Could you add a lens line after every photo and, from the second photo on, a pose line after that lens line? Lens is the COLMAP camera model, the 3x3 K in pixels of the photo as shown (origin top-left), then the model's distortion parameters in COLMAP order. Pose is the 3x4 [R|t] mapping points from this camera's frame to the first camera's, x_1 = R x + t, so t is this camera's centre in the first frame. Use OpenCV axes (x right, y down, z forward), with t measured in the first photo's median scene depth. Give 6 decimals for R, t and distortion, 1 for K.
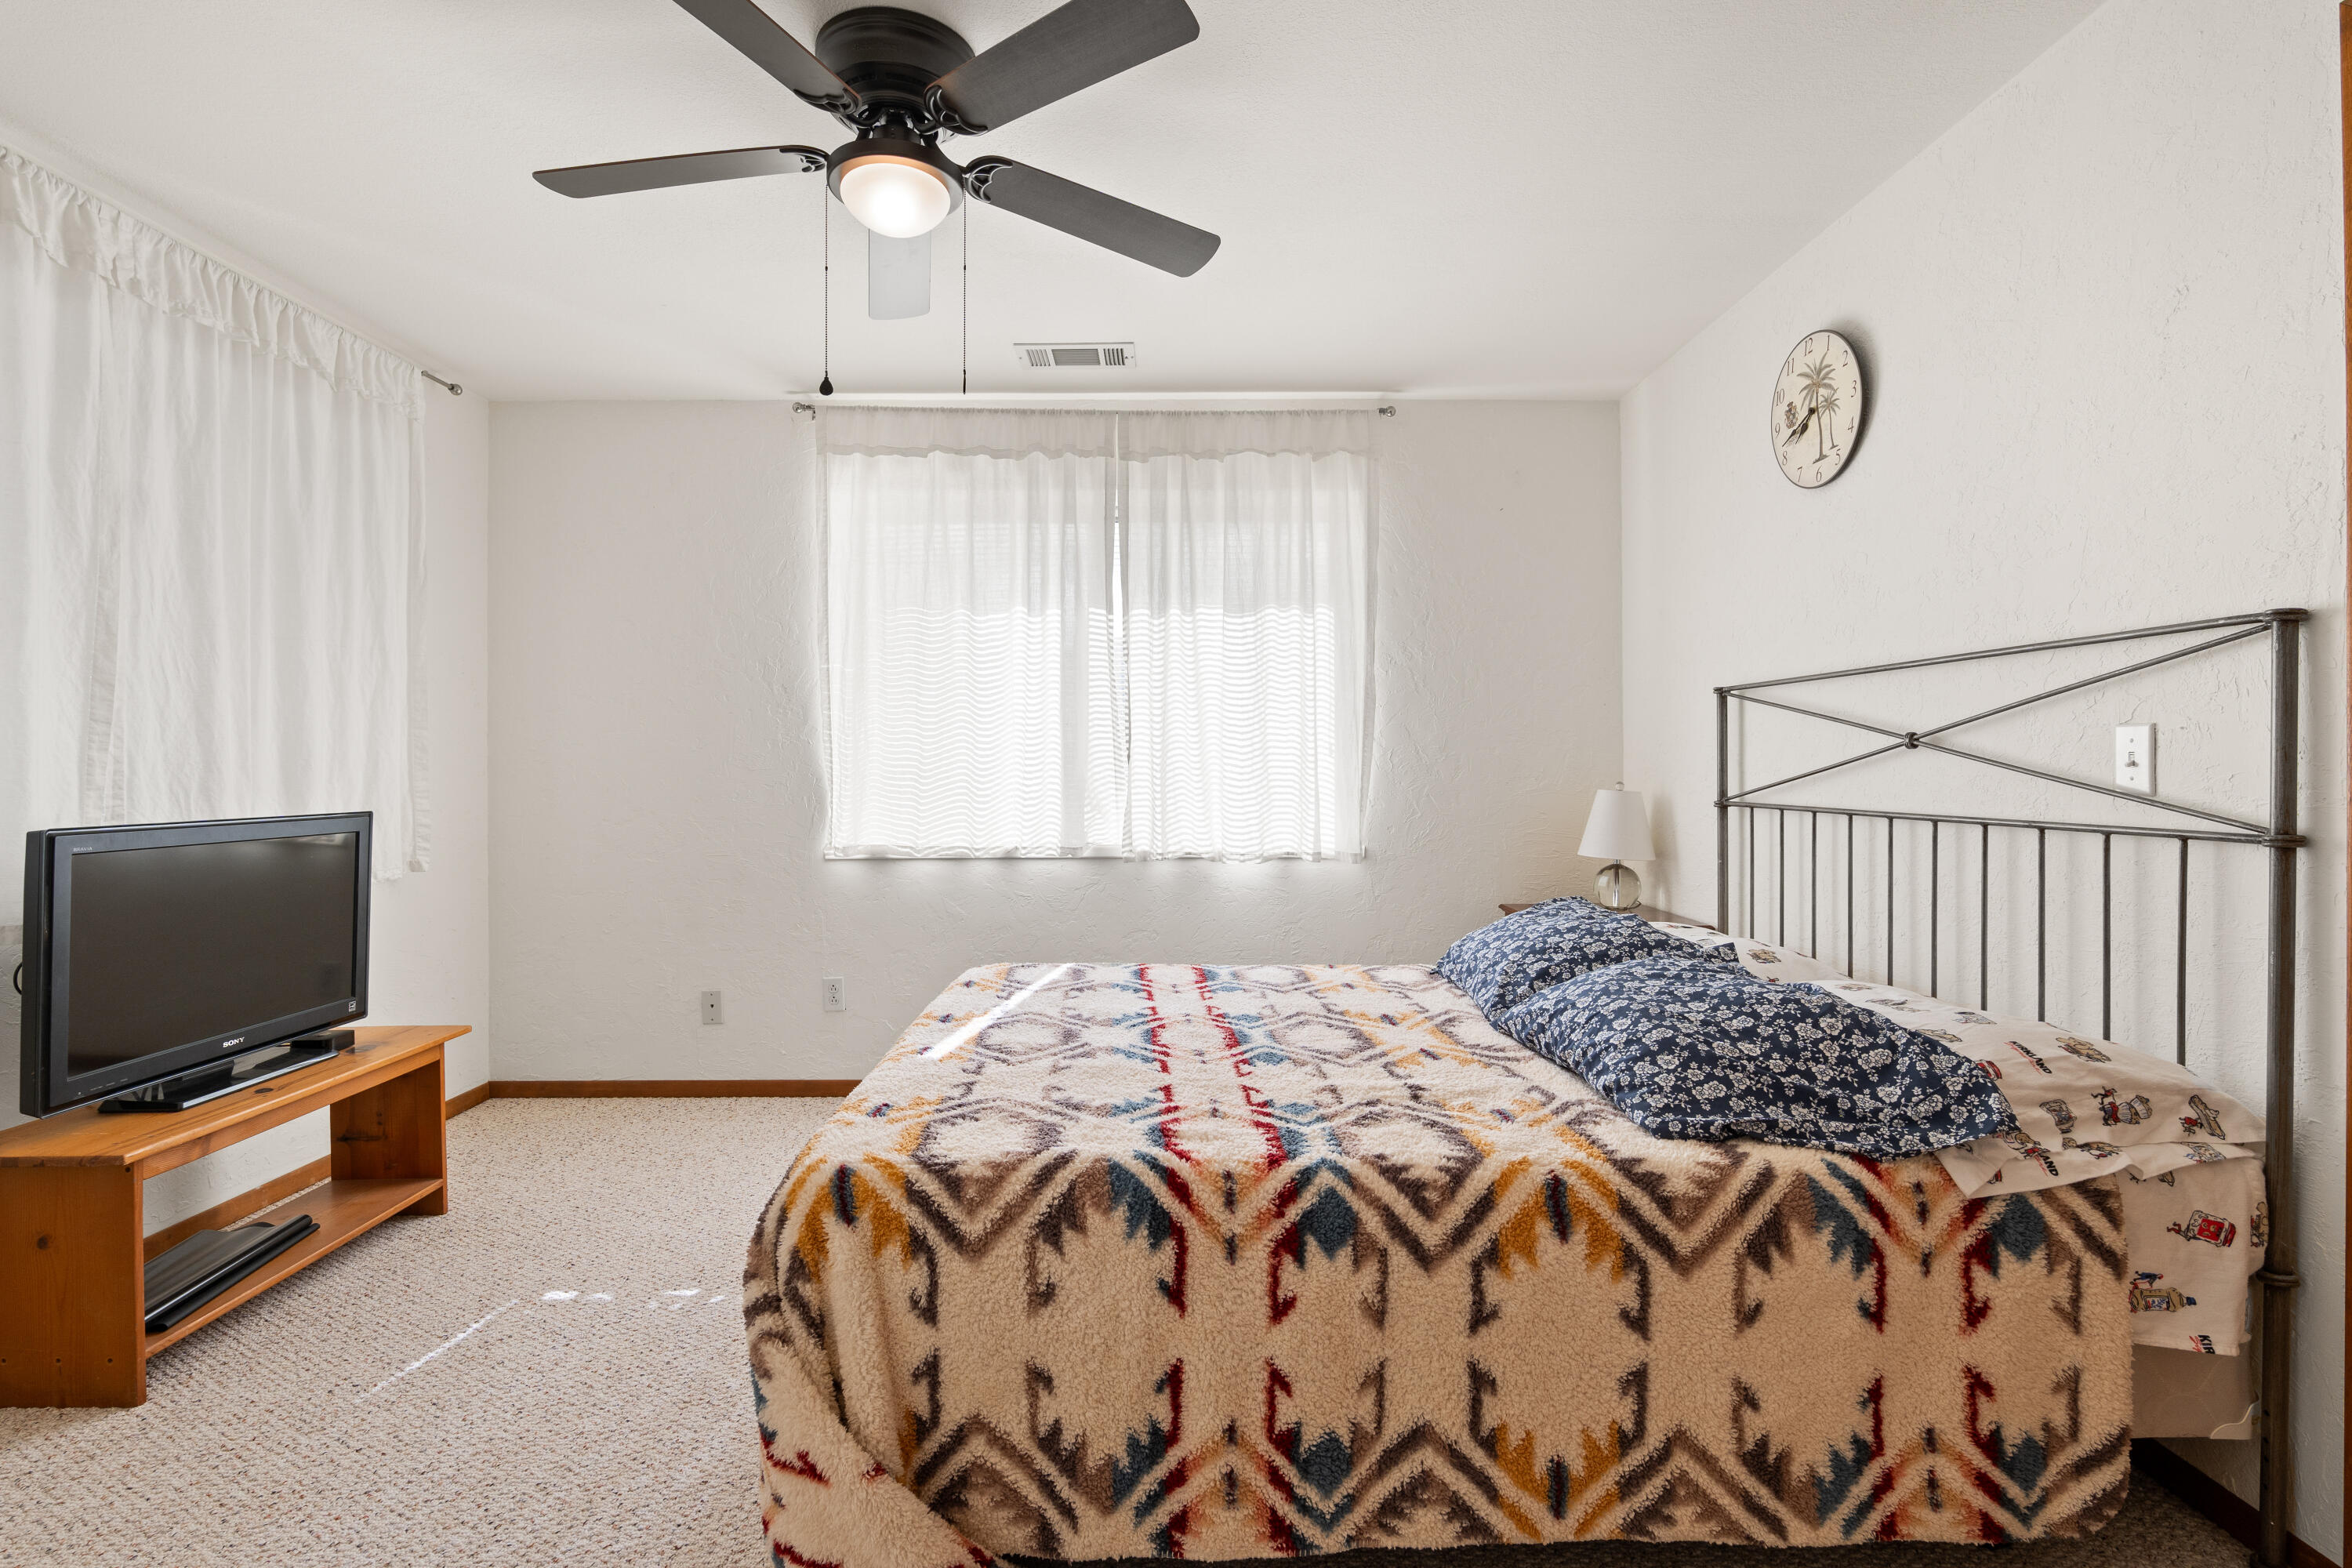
lens RADIAL K [[1122.2, 0, 1173.6], [0, 1122.2, 774.5], [0, 0, 1]] dist [-0.022424, 0.011668]
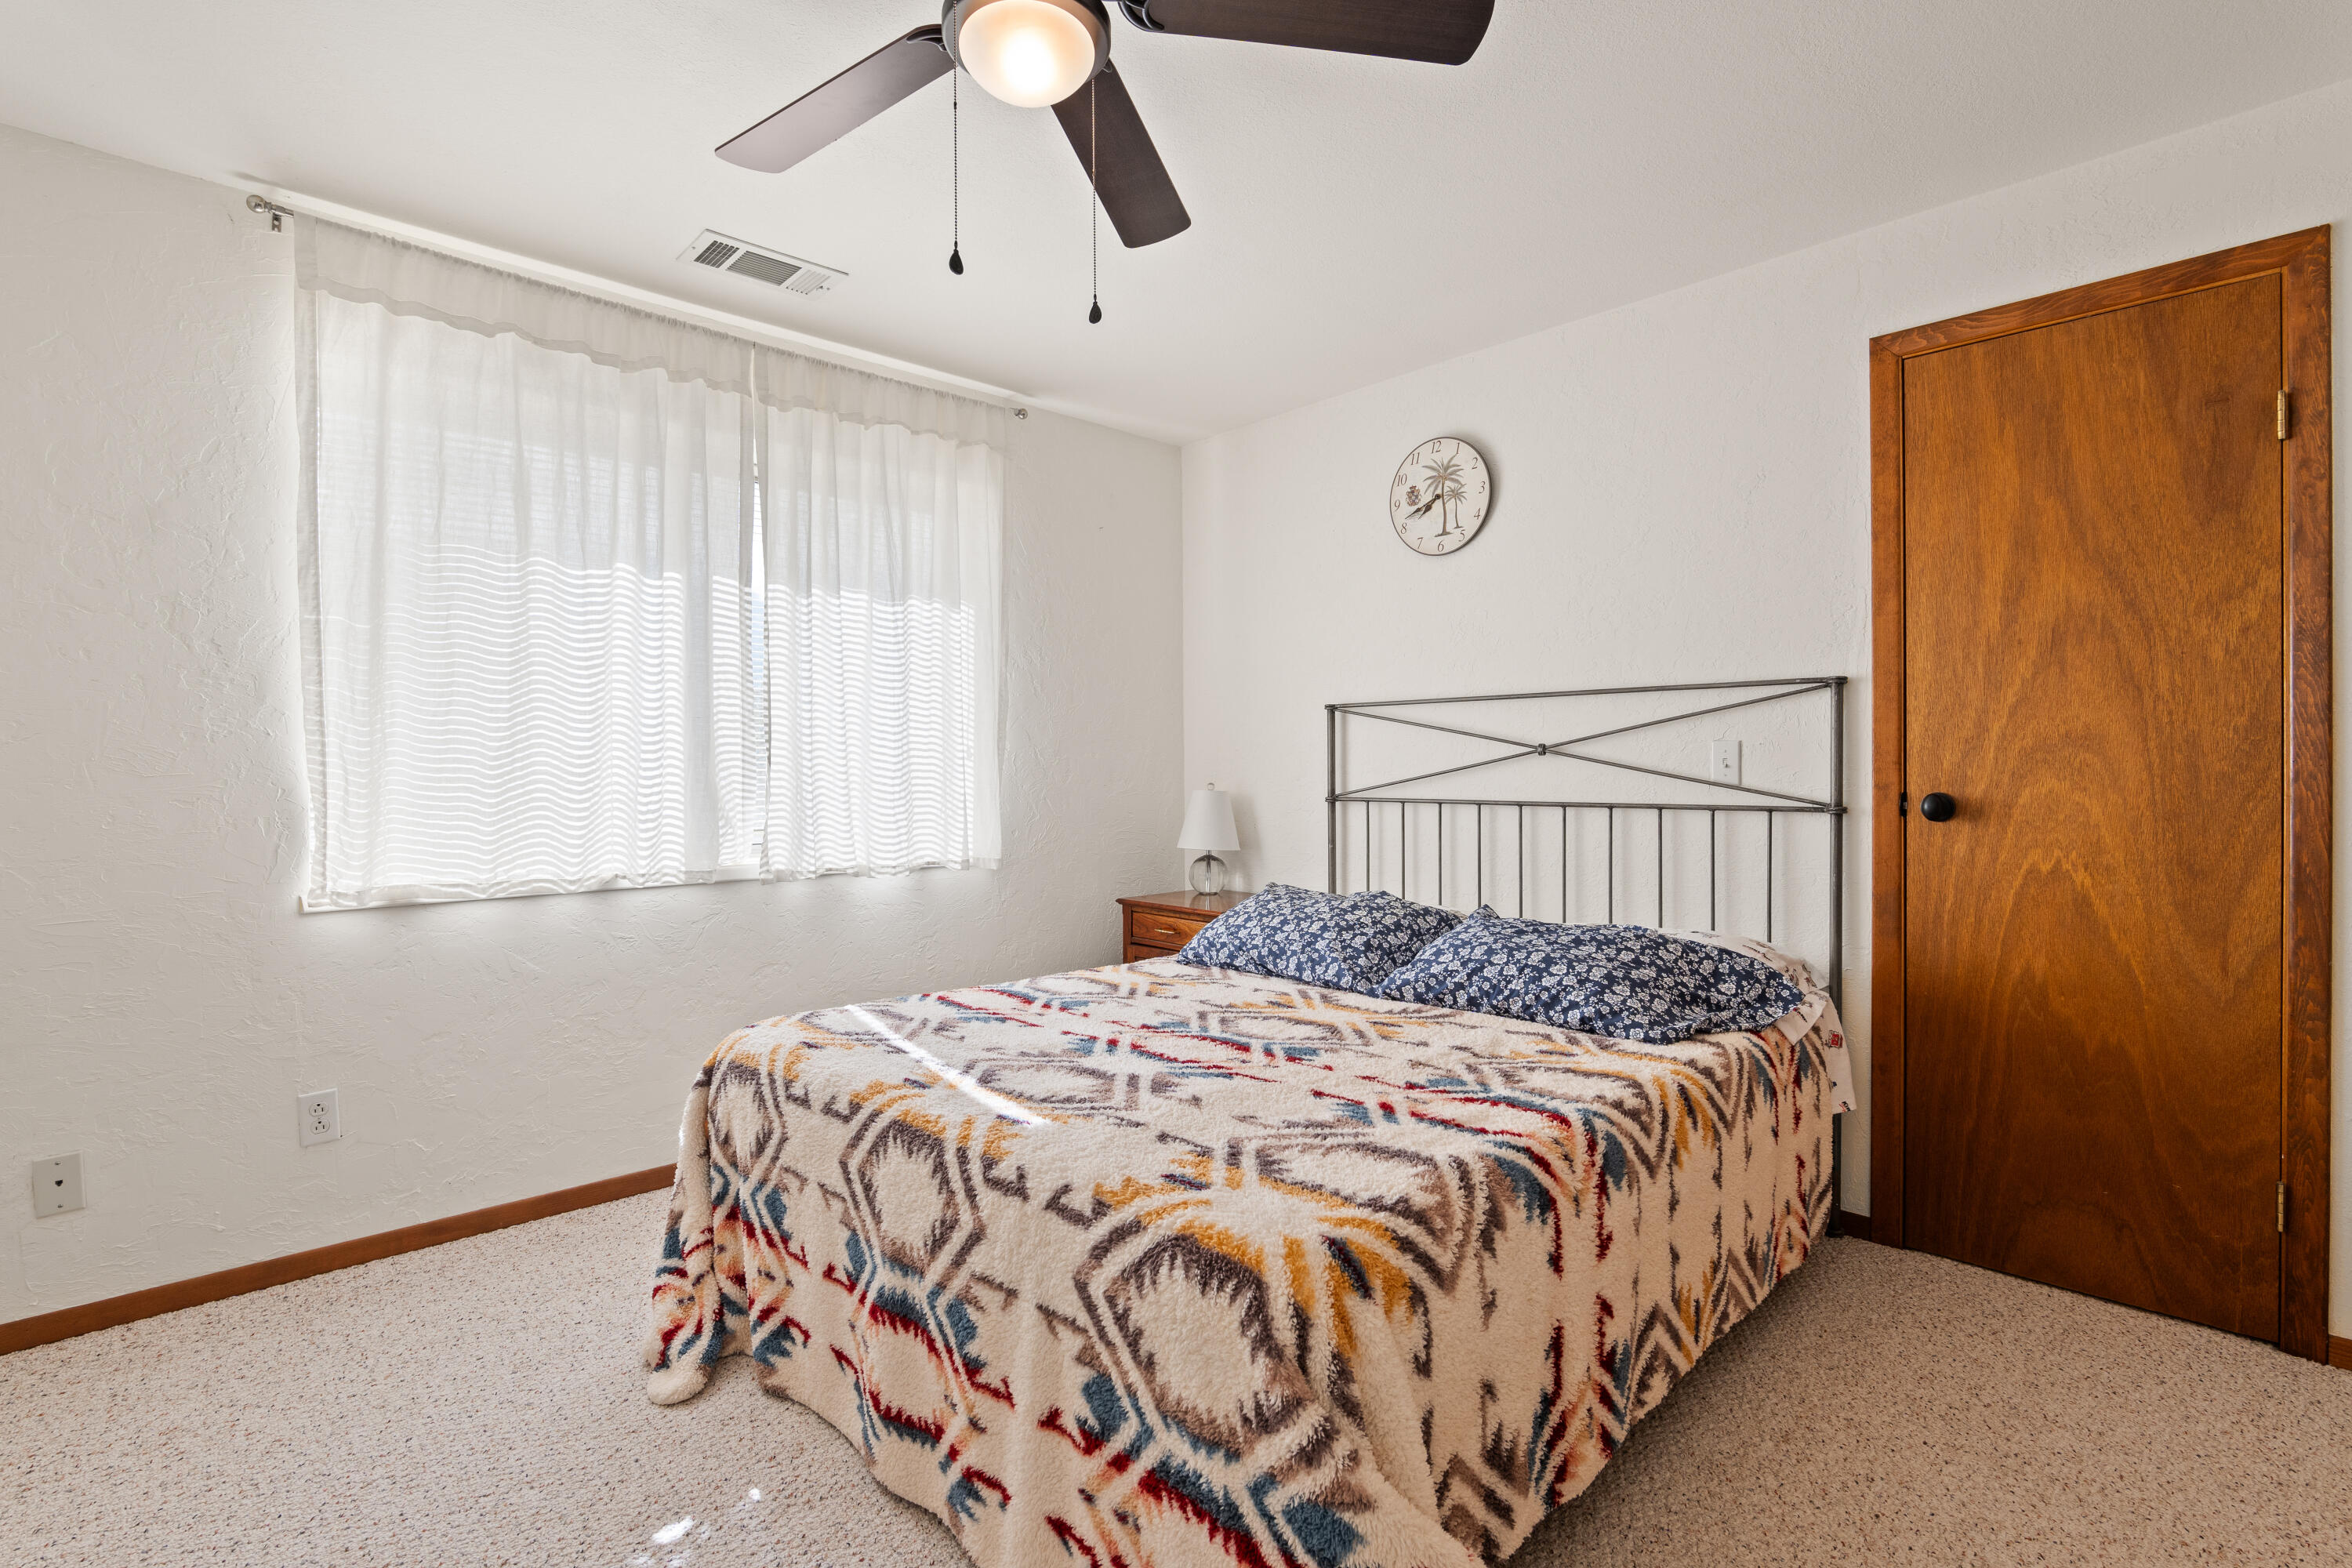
lens RADIAL K [[1104.6, 0, 1176.0], [0, 1104.6, 784.0], [0, 0, 1]] dist [-0.010607, 0.001592]
pose [[0.727788, -0.010084, 0.685728, -0.516553], [0.007685, 0.999949, 0.006549, 0.000195], [-0.685759, 0.000504, 0.727829, 0.255320]]
